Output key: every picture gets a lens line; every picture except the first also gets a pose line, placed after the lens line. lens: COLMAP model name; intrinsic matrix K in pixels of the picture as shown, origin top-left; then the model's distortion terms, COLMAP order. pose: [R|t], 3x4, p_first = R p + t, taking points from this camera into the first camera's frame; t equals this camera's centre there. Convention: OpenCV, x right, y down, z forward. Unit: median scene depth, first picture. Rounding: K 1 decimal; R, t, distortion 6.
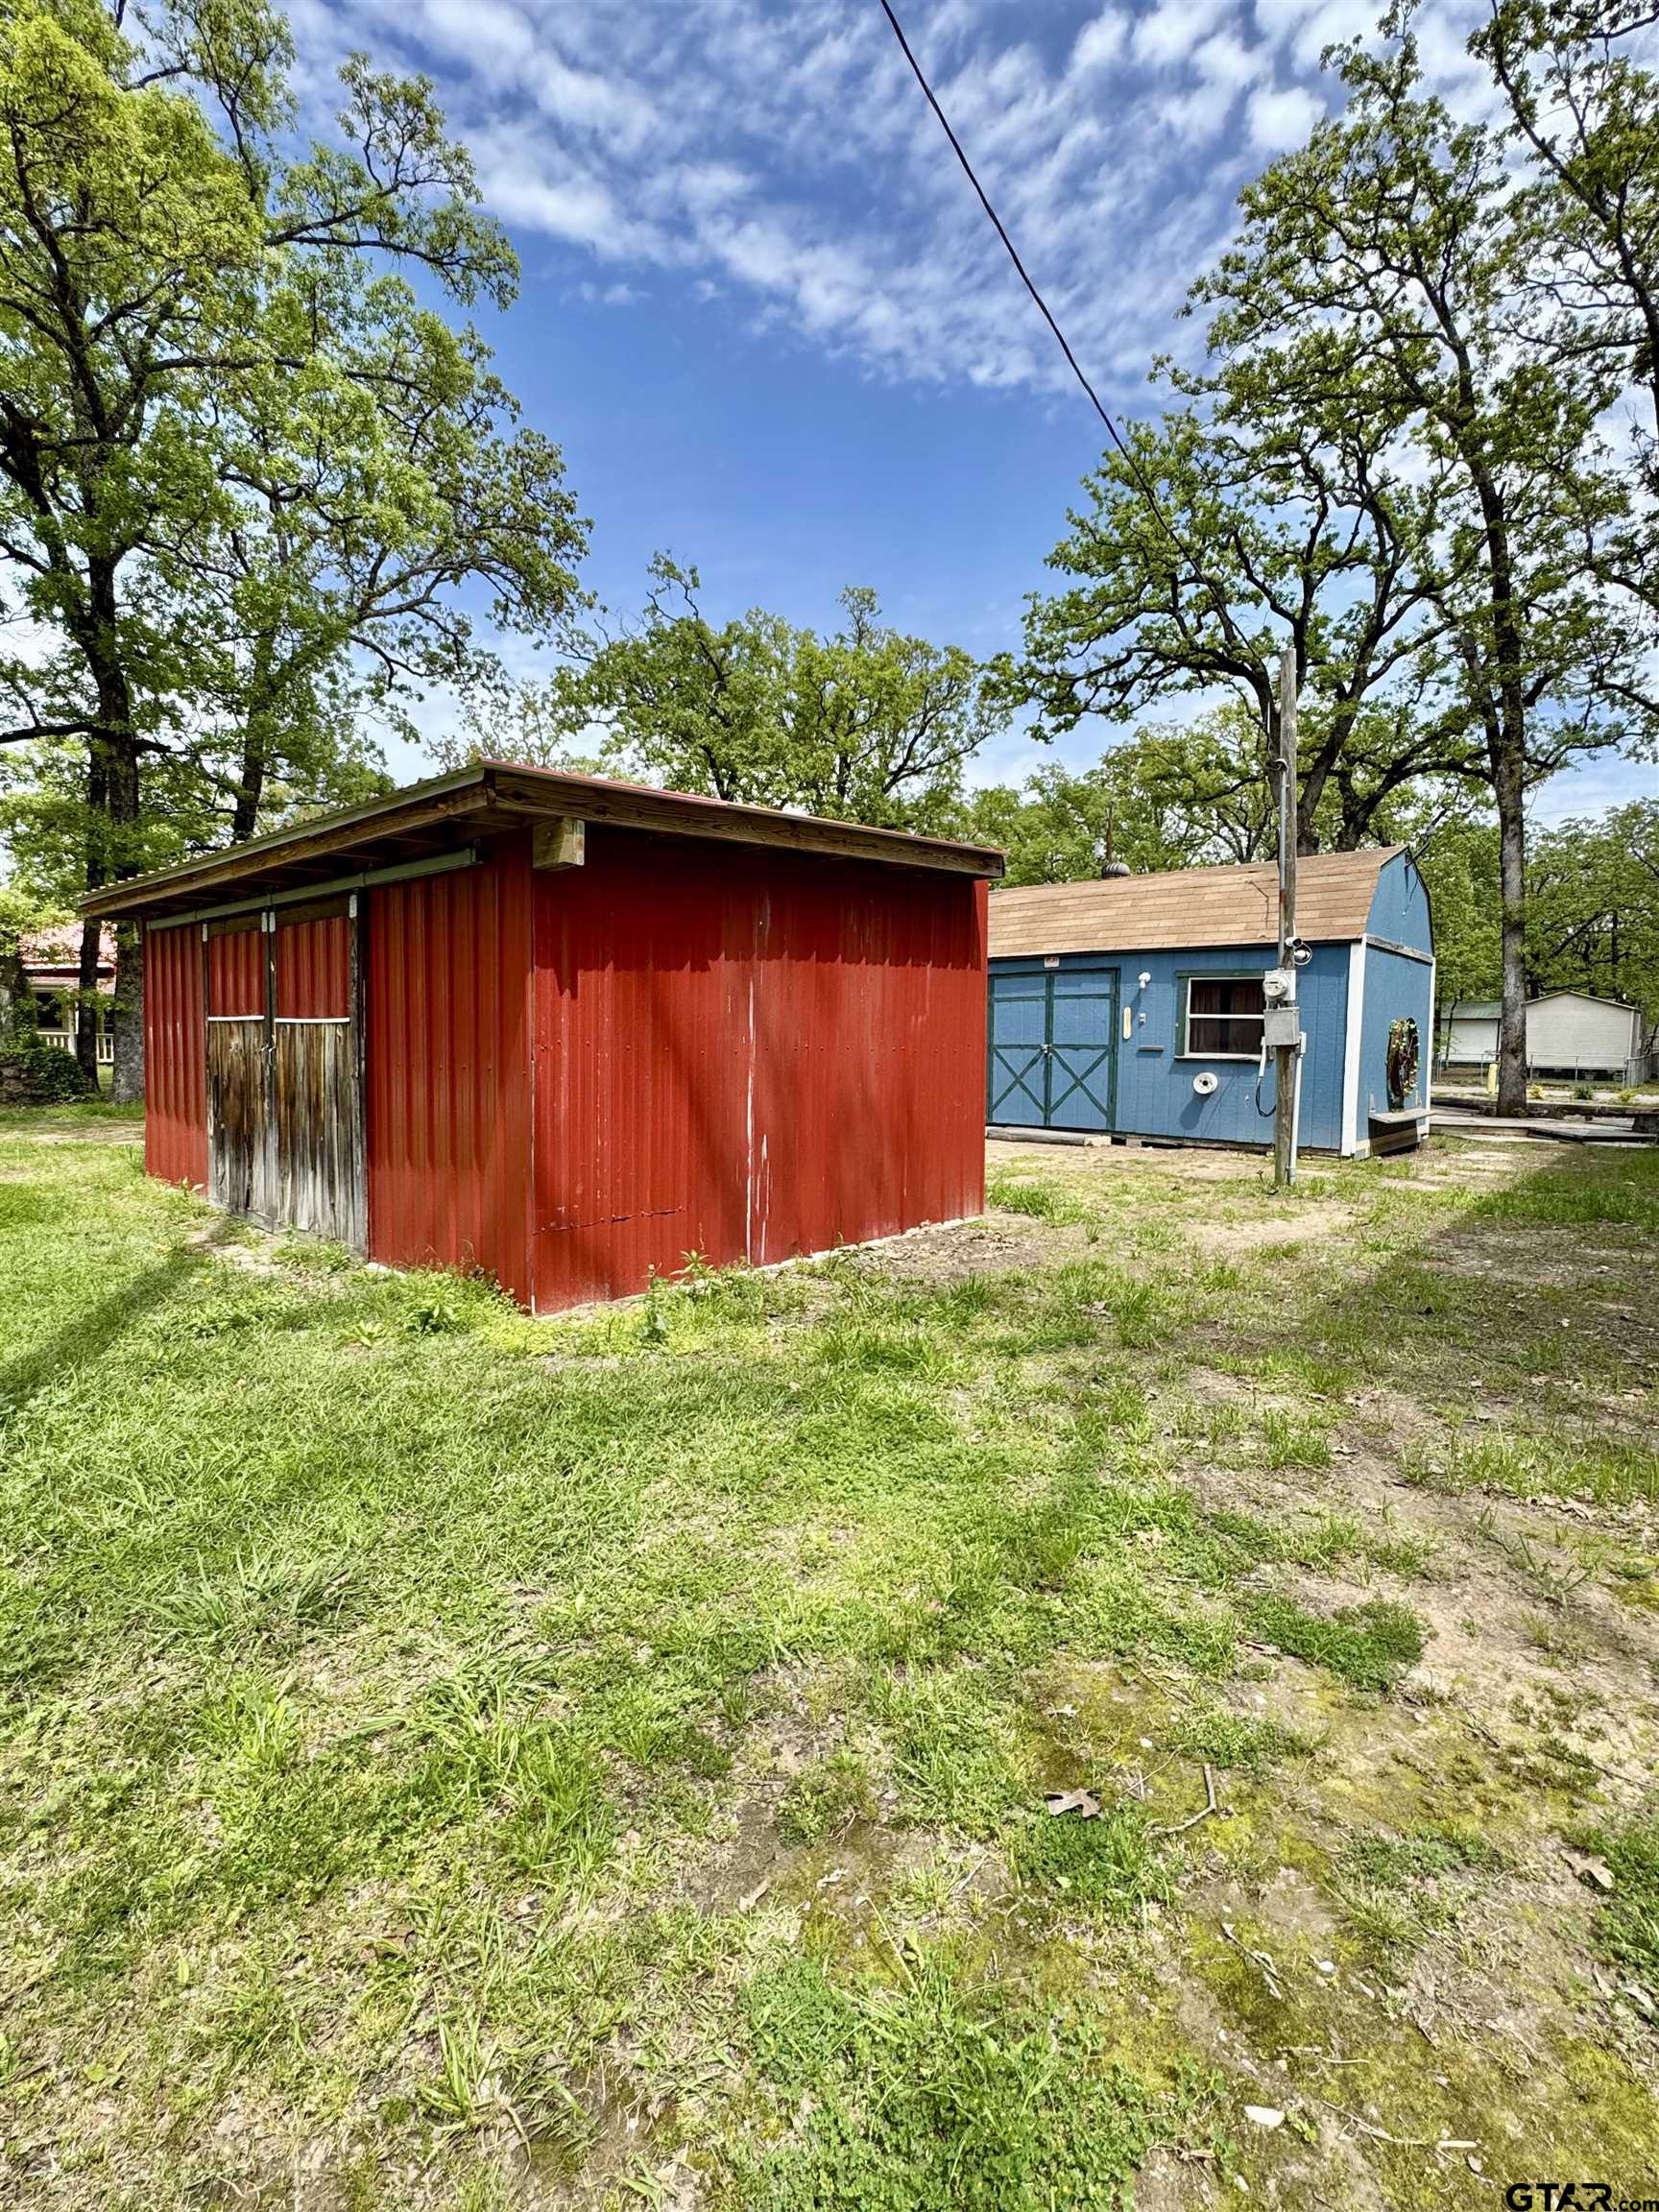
lens RADIAL K [[981.3, 0, 829.5], [0, 981.3, 1106.0], [0, 0, 1]] dist [-0.000326, -0.000323]
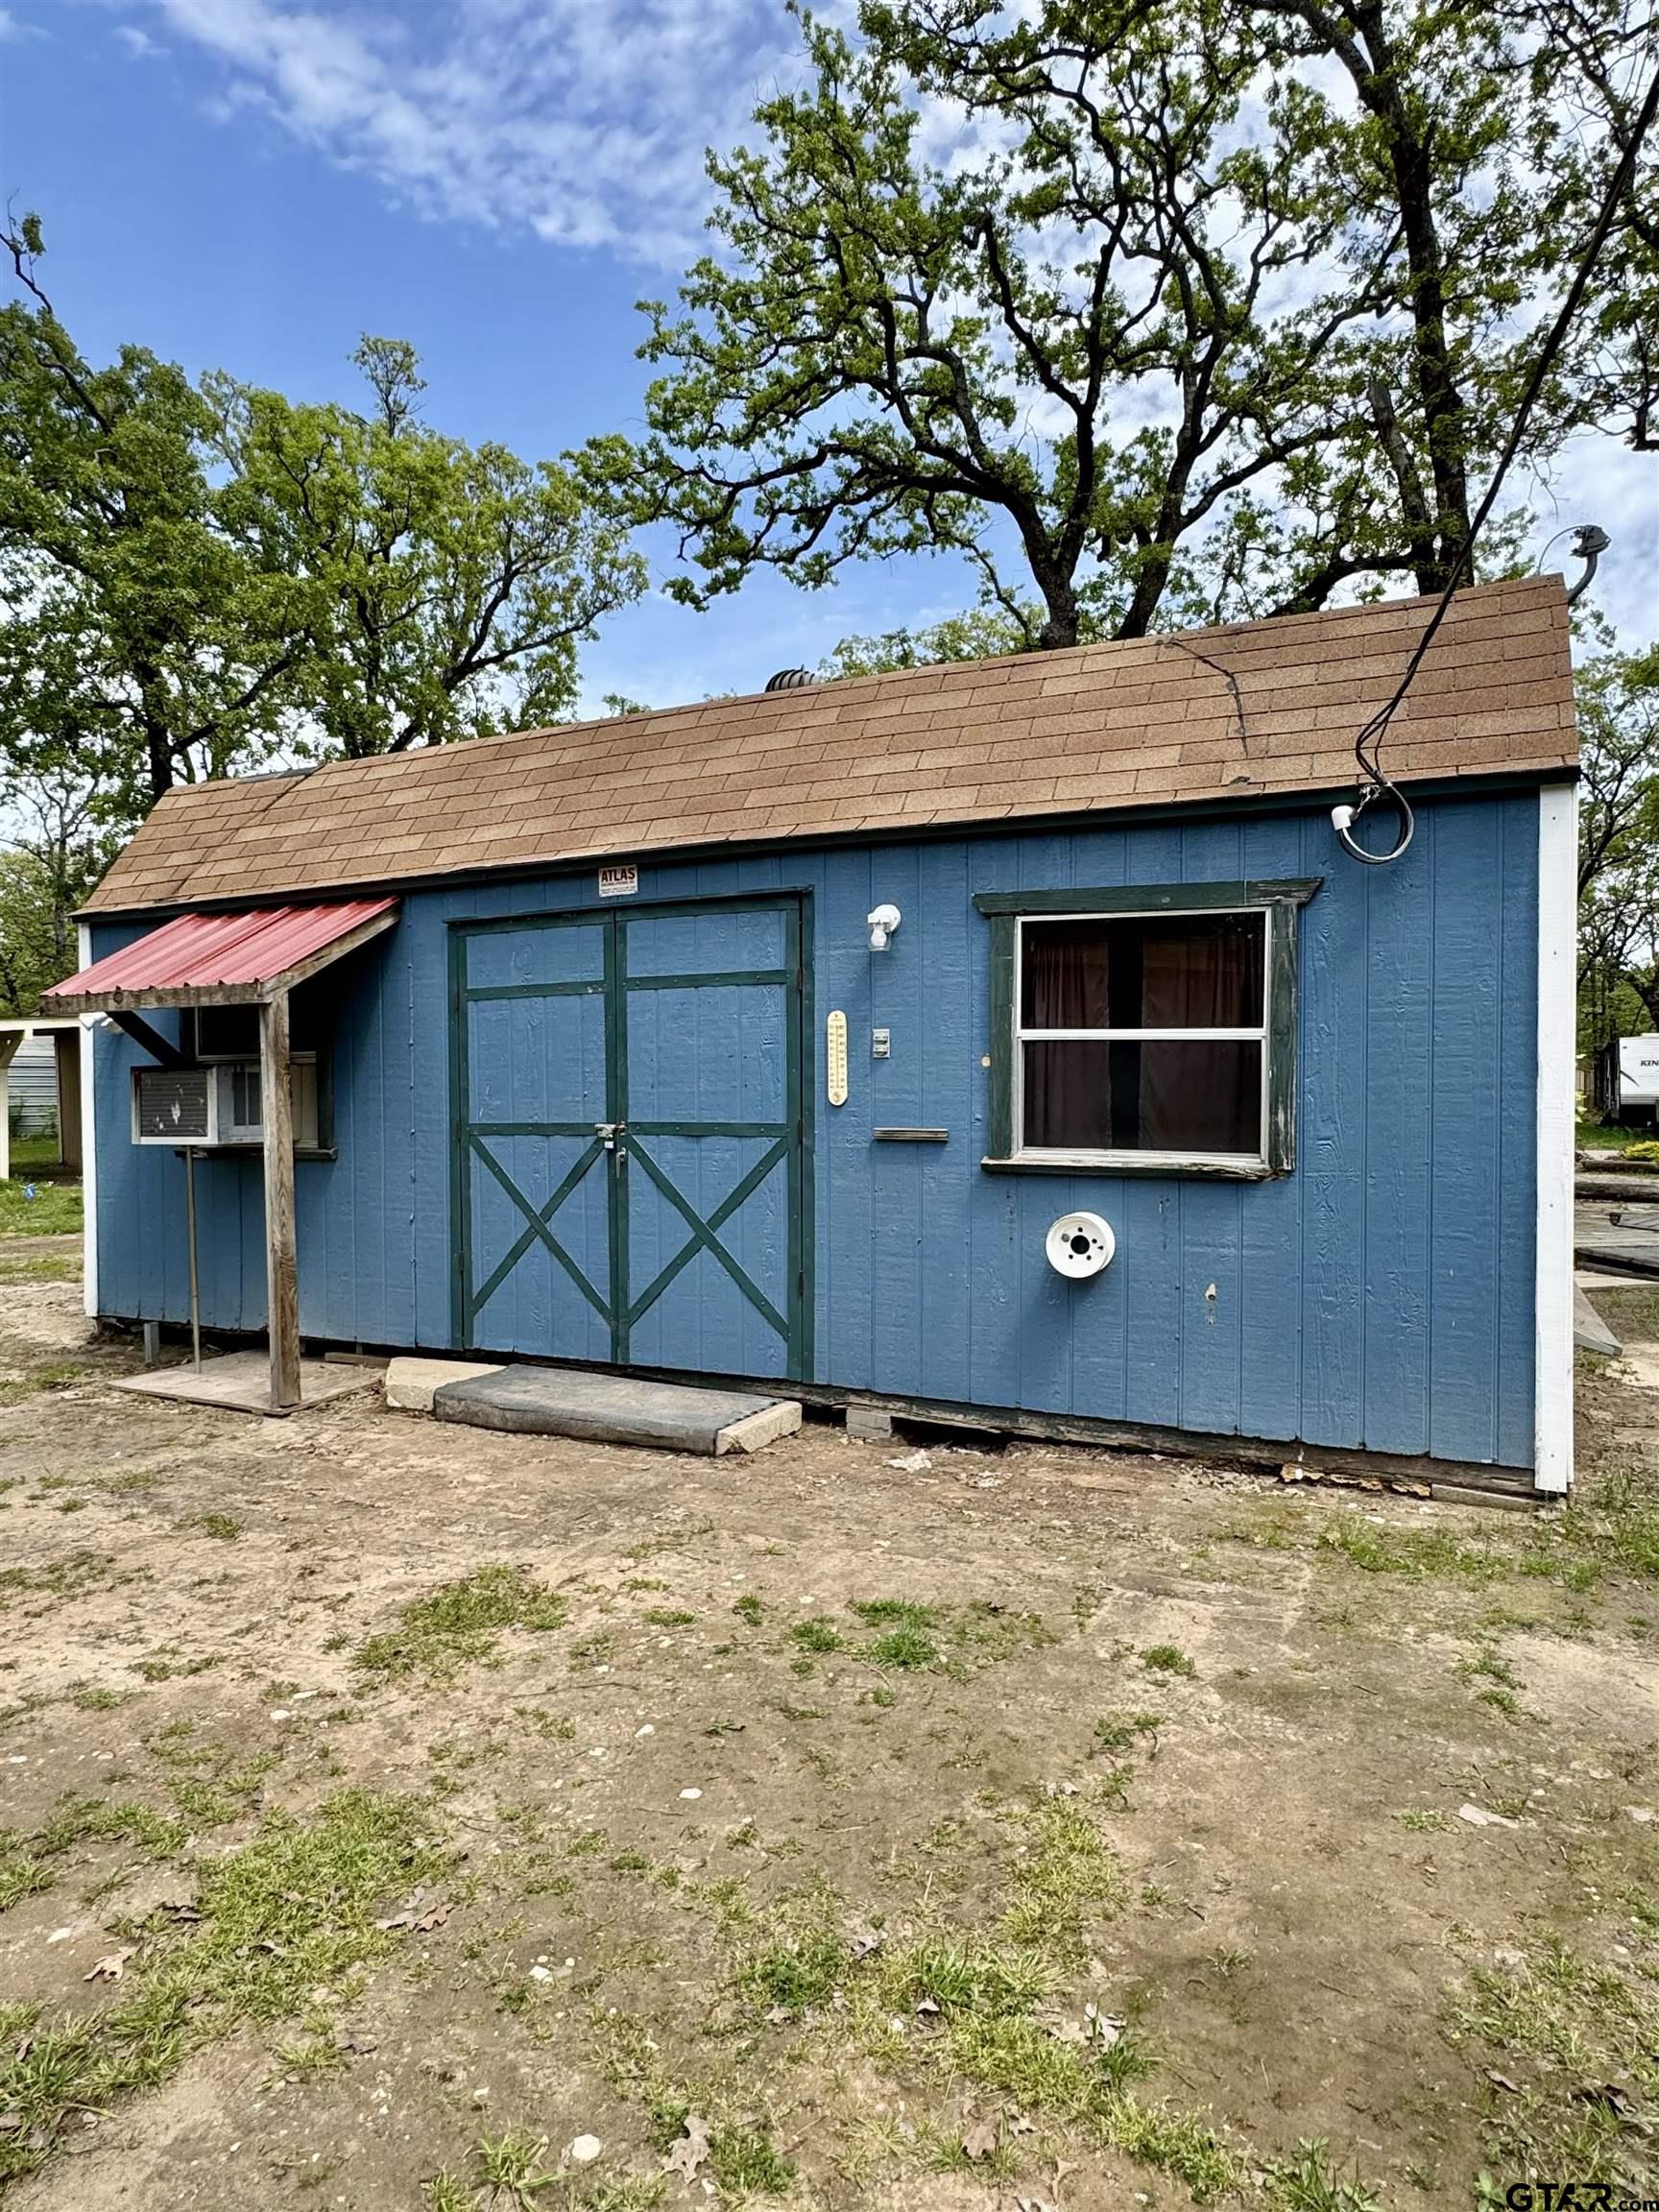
lens RADIAL K [[1280.7, 0, 829.5], [0, 1280.7, 1106.0], [0, 0, 1]] dist [-0.005411, -0.001558]
pose [[0.959239, -0.018568, 0.281986, 0.084822], [0.033062, 0.998360, -0.046726, -0.022872], [-0.280656, 0.054144, 0.958280, 0.278719]]
